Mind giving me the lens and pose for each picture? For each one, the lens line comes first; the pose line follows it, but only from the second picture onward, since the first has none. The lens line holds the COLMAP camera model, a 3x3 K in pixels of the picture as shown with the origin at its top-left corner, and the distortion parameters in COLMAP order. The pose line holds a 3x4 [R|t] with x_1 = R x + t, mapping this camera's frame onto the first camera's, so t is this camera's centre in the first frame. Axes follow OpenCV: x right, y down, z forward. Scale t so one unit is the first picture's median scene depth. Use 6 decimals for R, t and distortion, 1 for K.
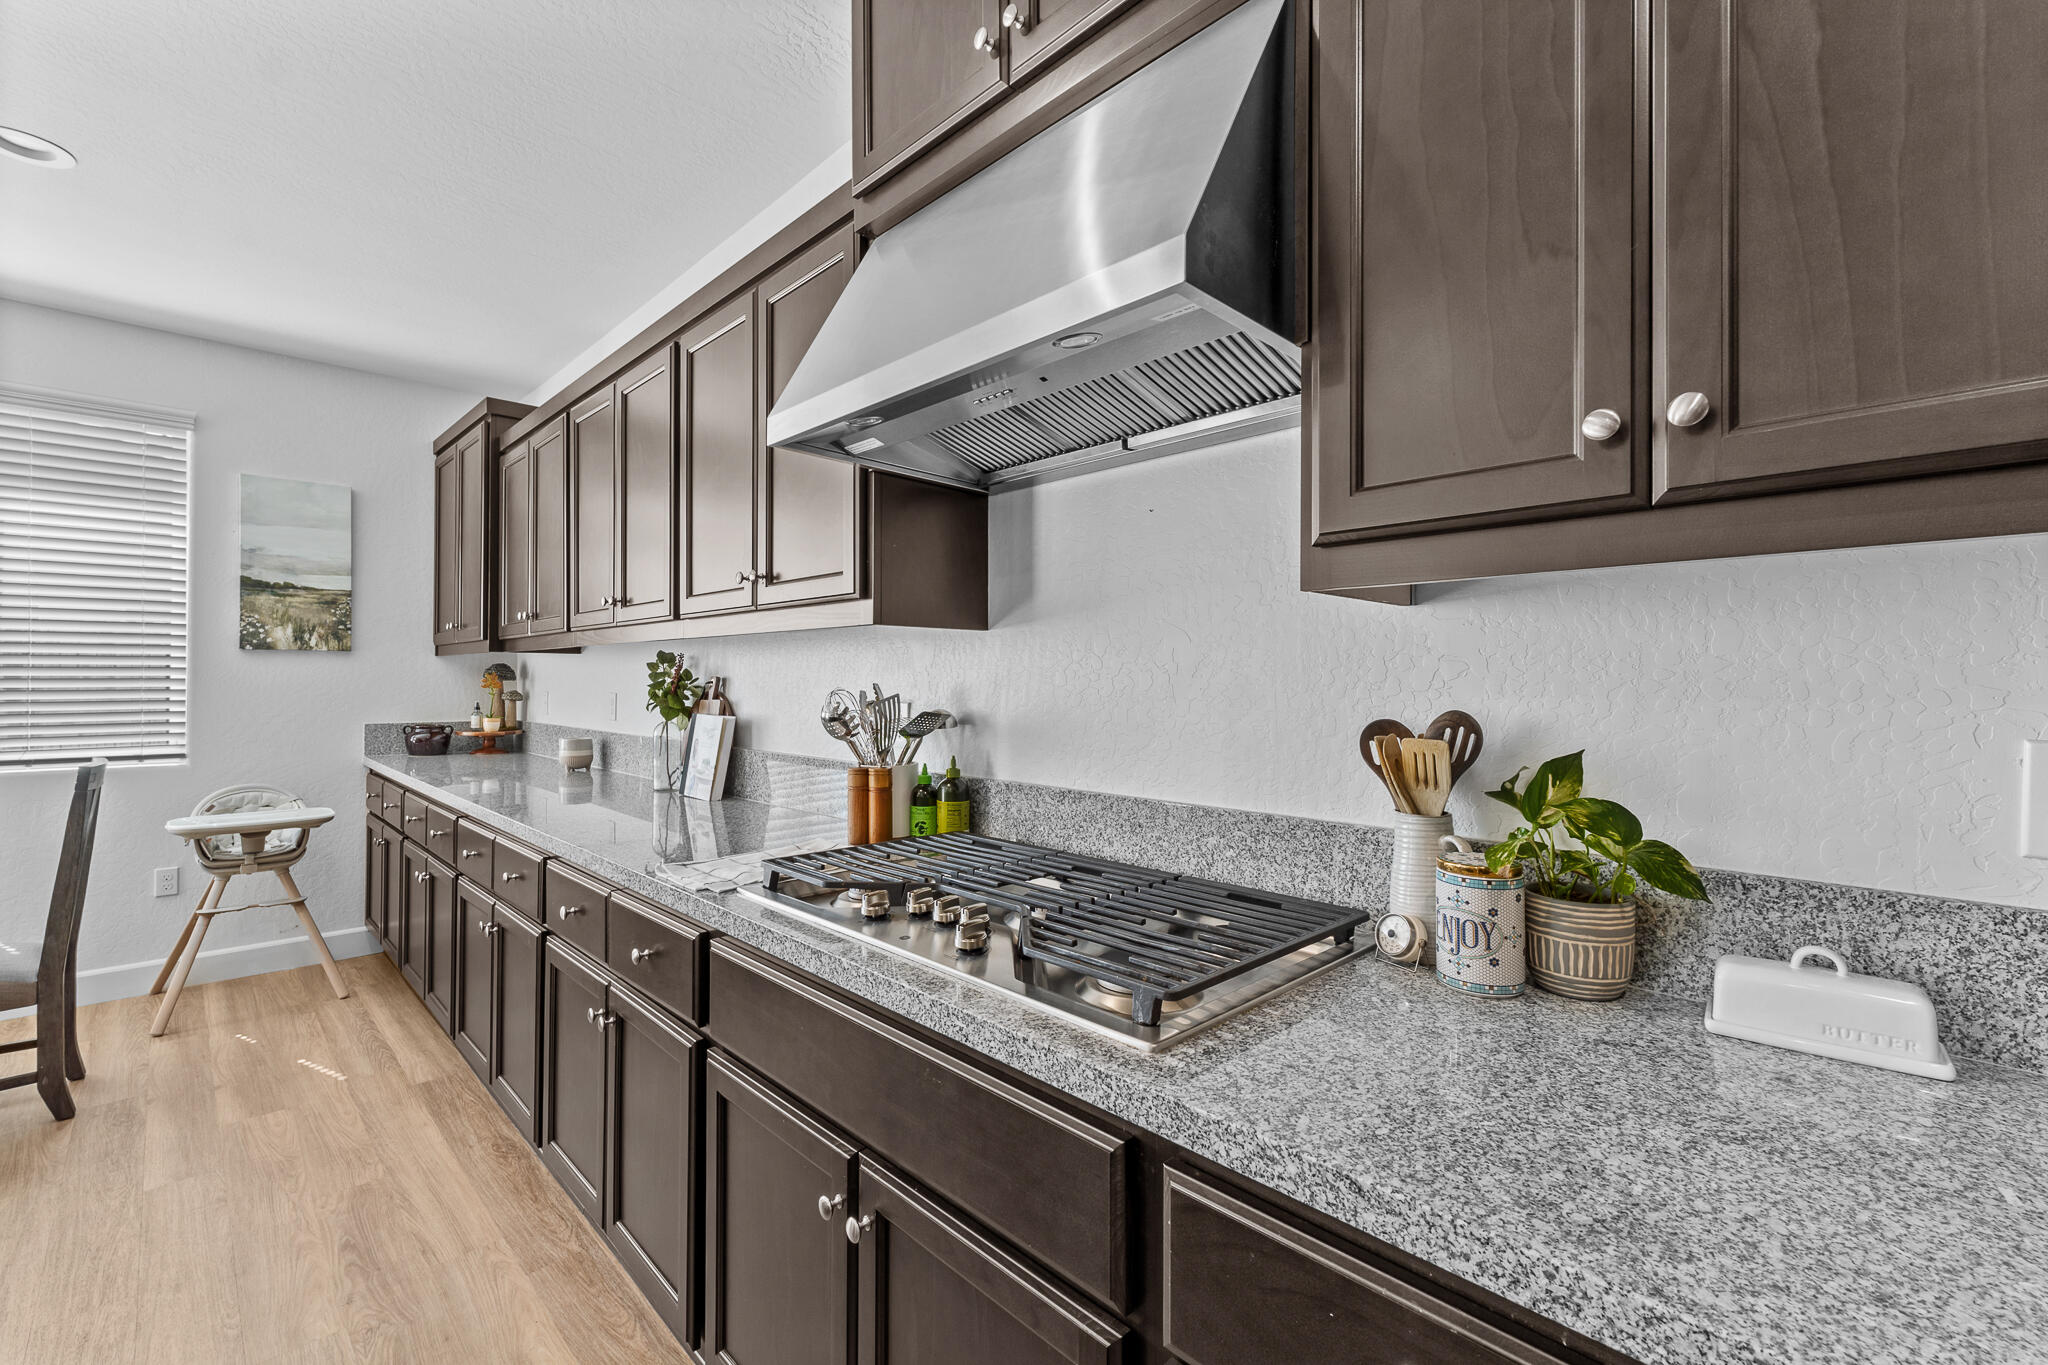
lens RADIAL K [[875.0, 0, 1025.2], [0, 875.0, 675.7], [0, 0, 1]] dist [0.005512, -0.000817]
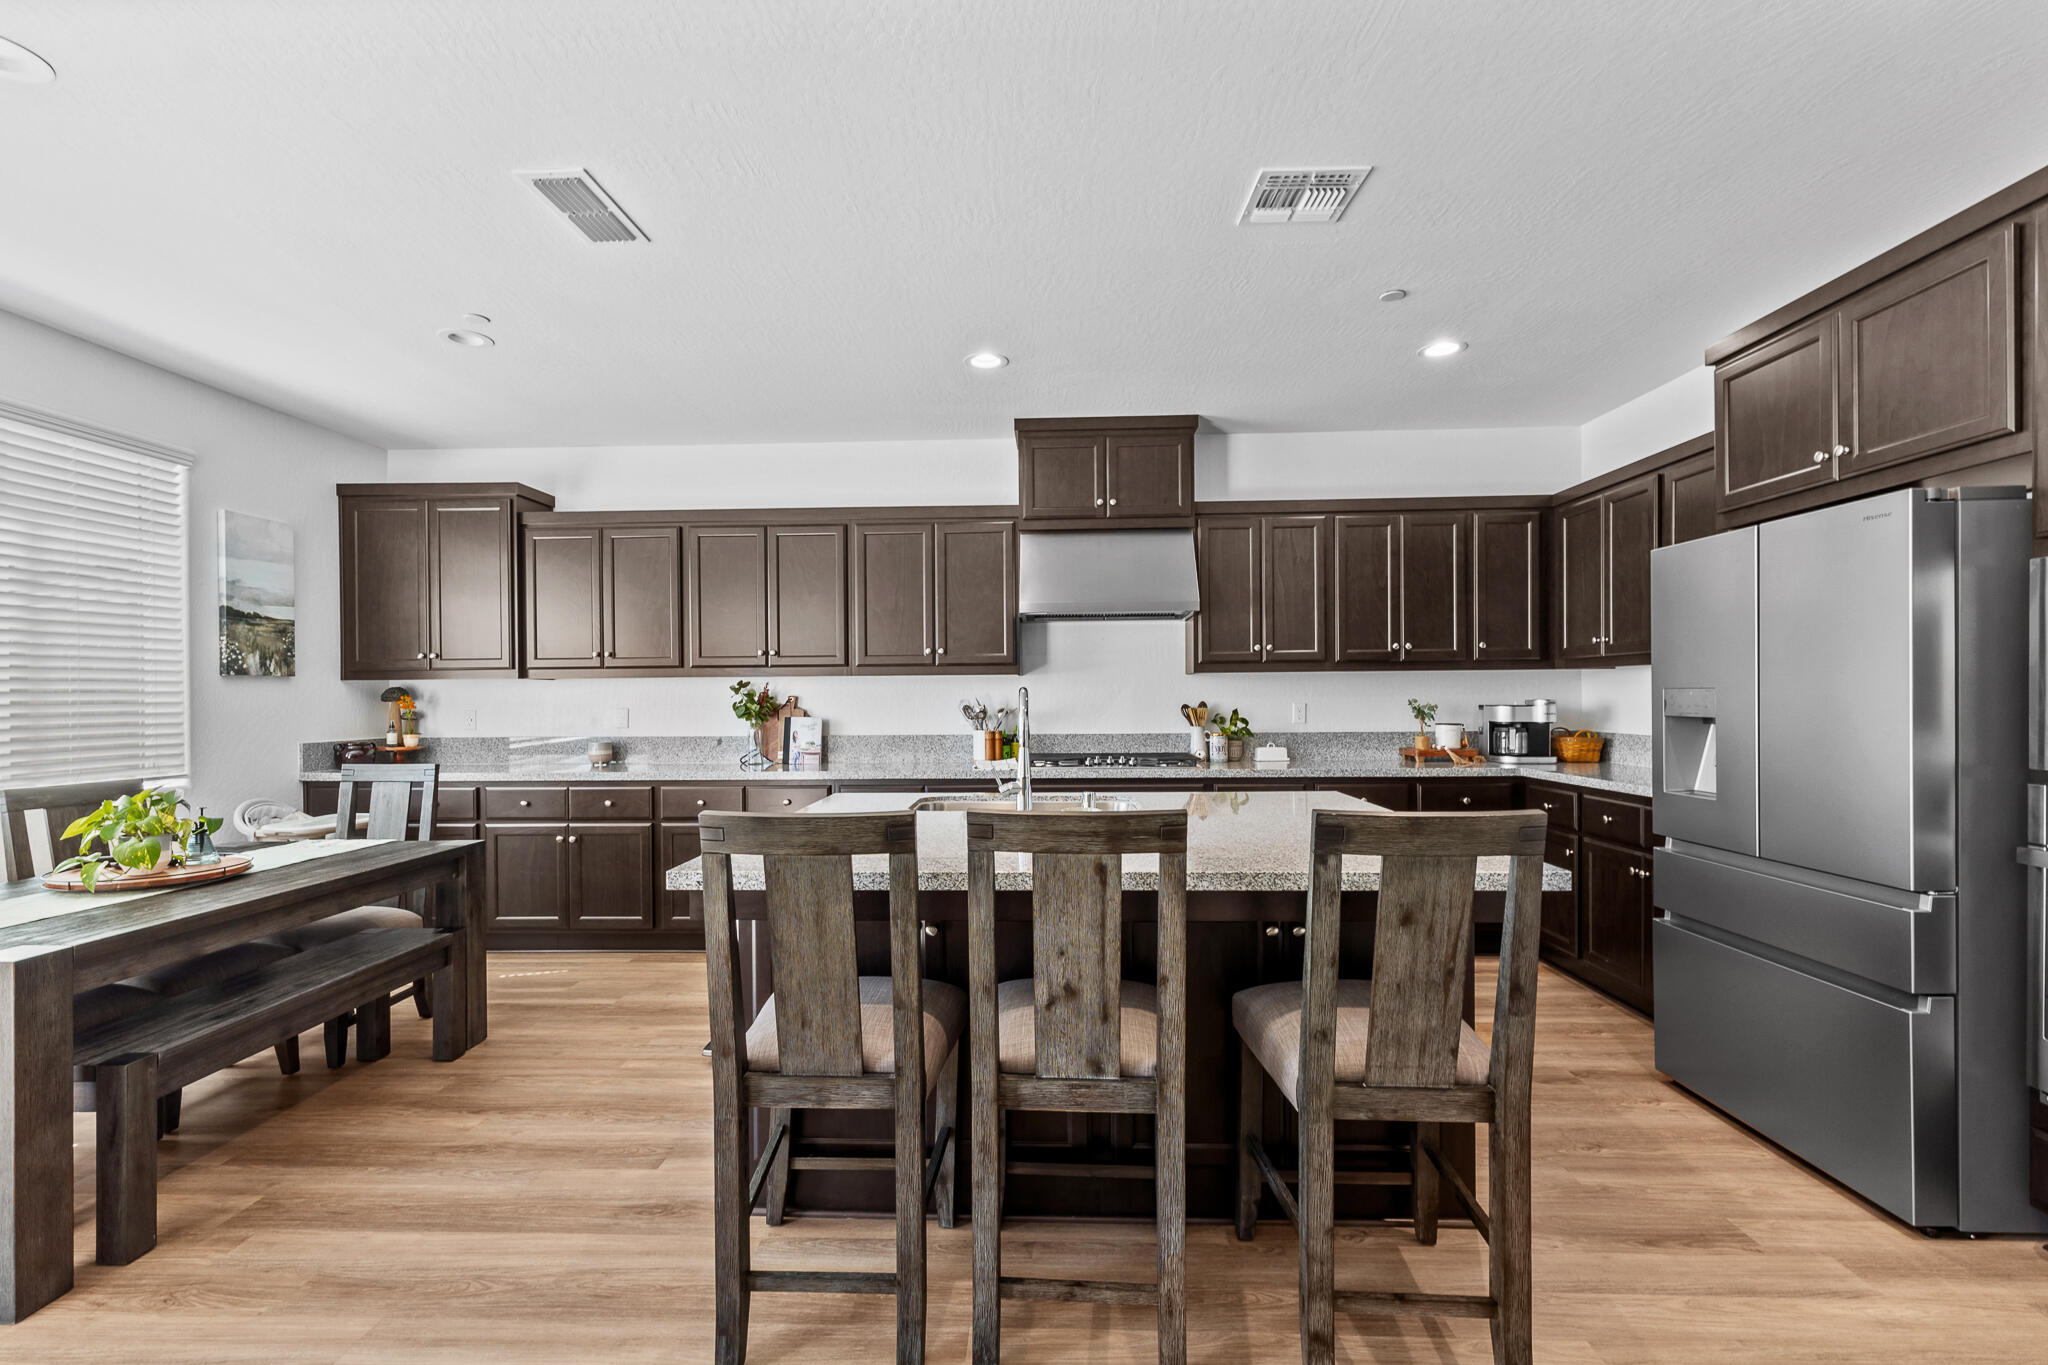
lens RADIAL K [[905.9, 0, 1015.2], [0, 905.9, 700.7], [0, 0, 1]] dist [0.006231, -0.000429]
pose [[0.724615, -0.011314, 0.689061, -1.036808], [0.006359, 0.999932, 0.009731, -0.003510], [-0.689125, -0.002670, 0.724638, -0.496055]]
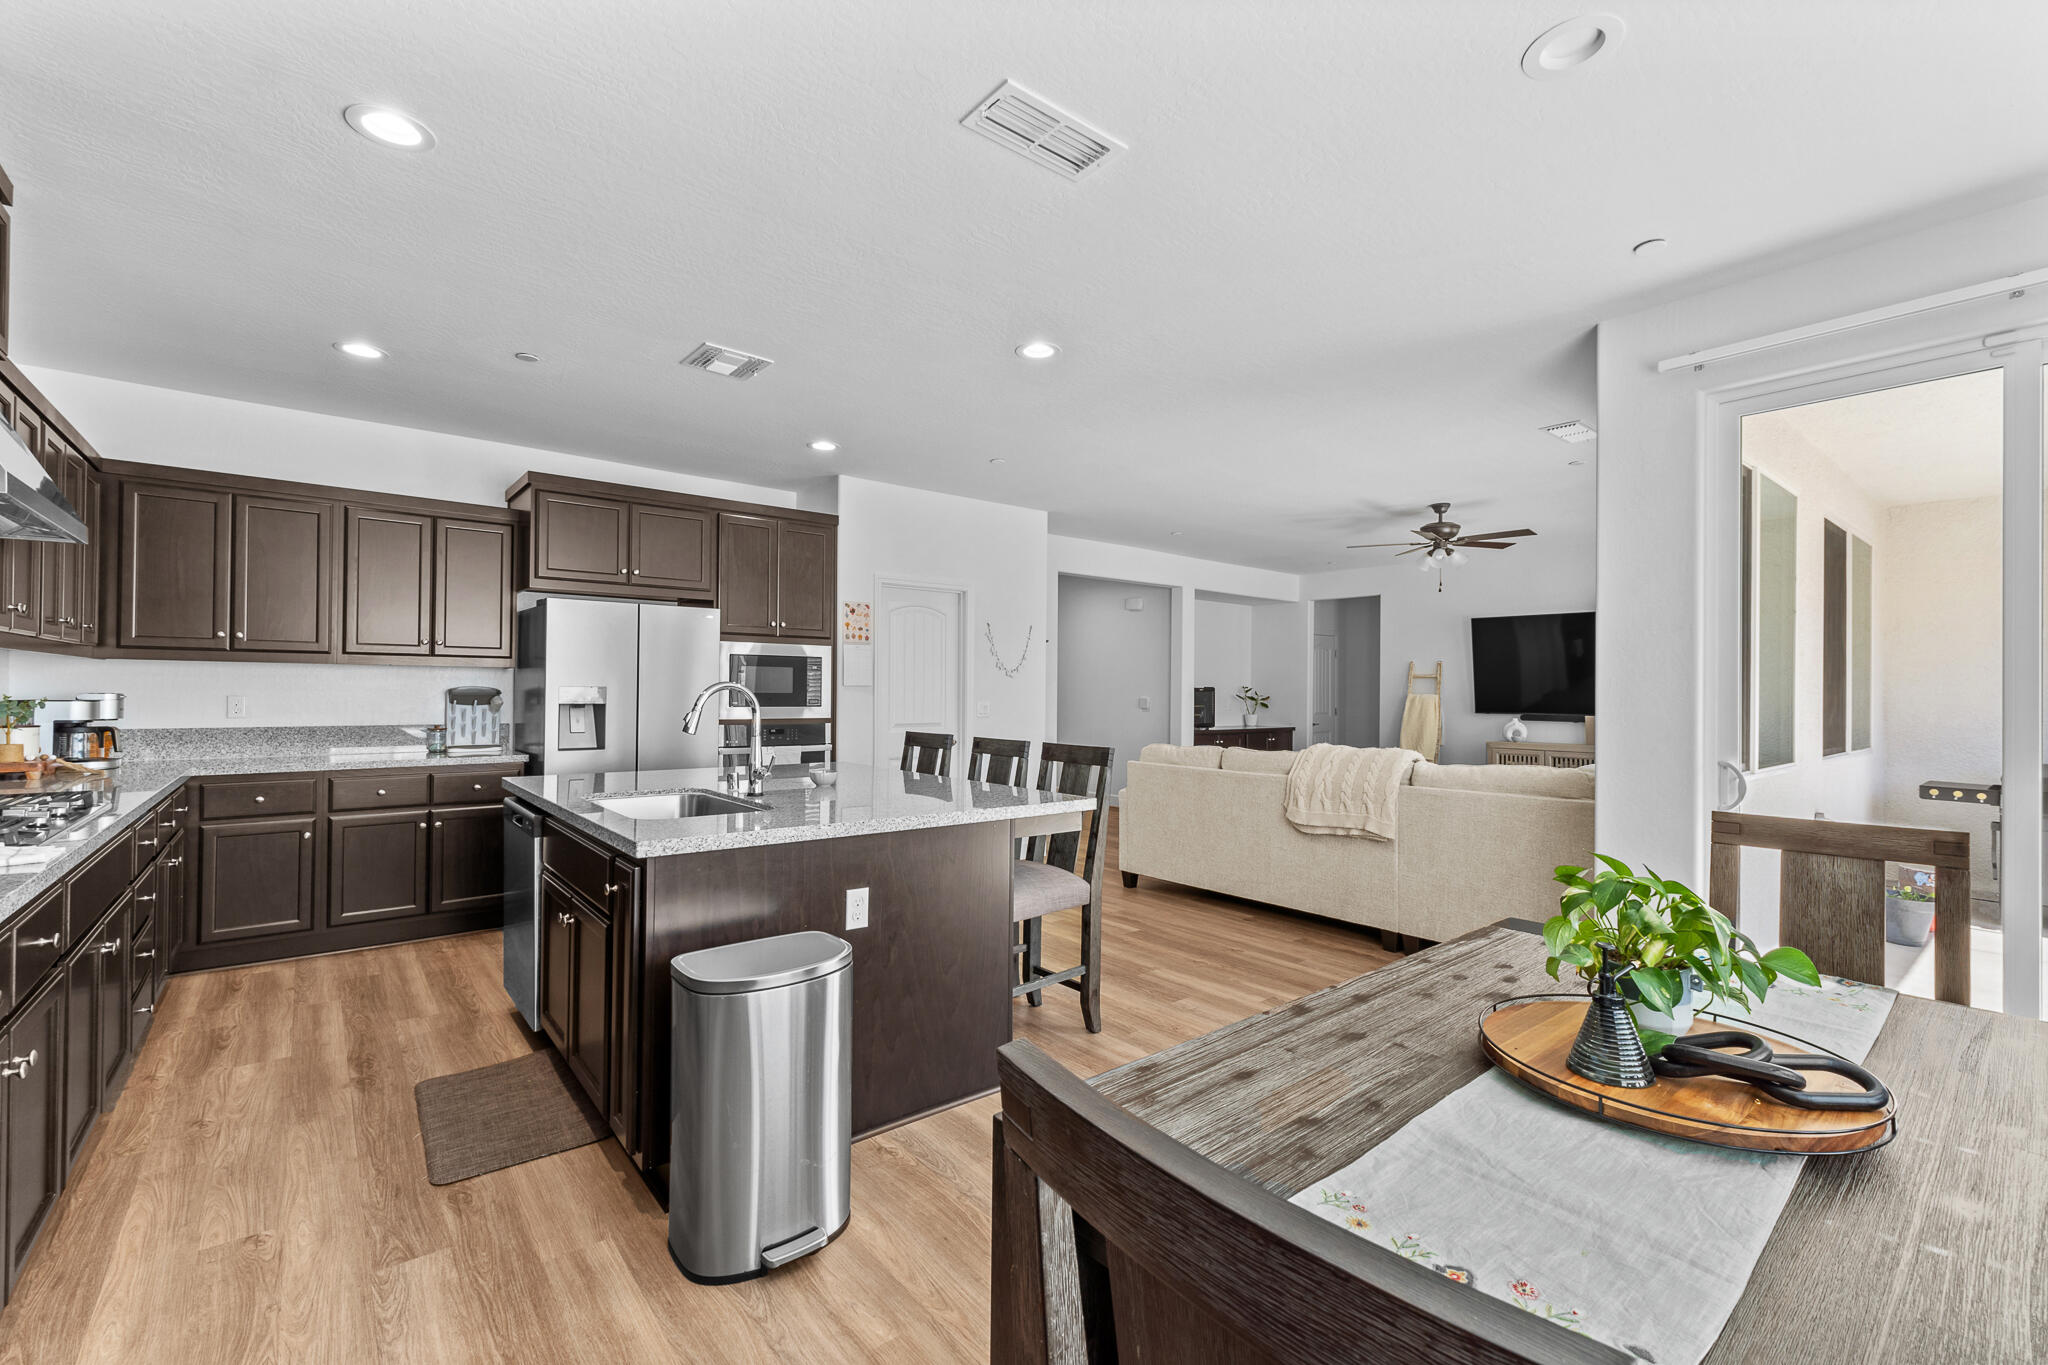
lens RADIAL K [[875.0, 0, 1013.4], [0, 875.0, 683.5], [0, 0, 1]] dist [0.005512, -0.000817]
pose [[-0.994914, -0.010393, 0.100195, -0.816573], [-0.011694, 0.999855, -0.012406, 0.001124], [-0.100051, -0.013514, -0.994890, 0.928746]]
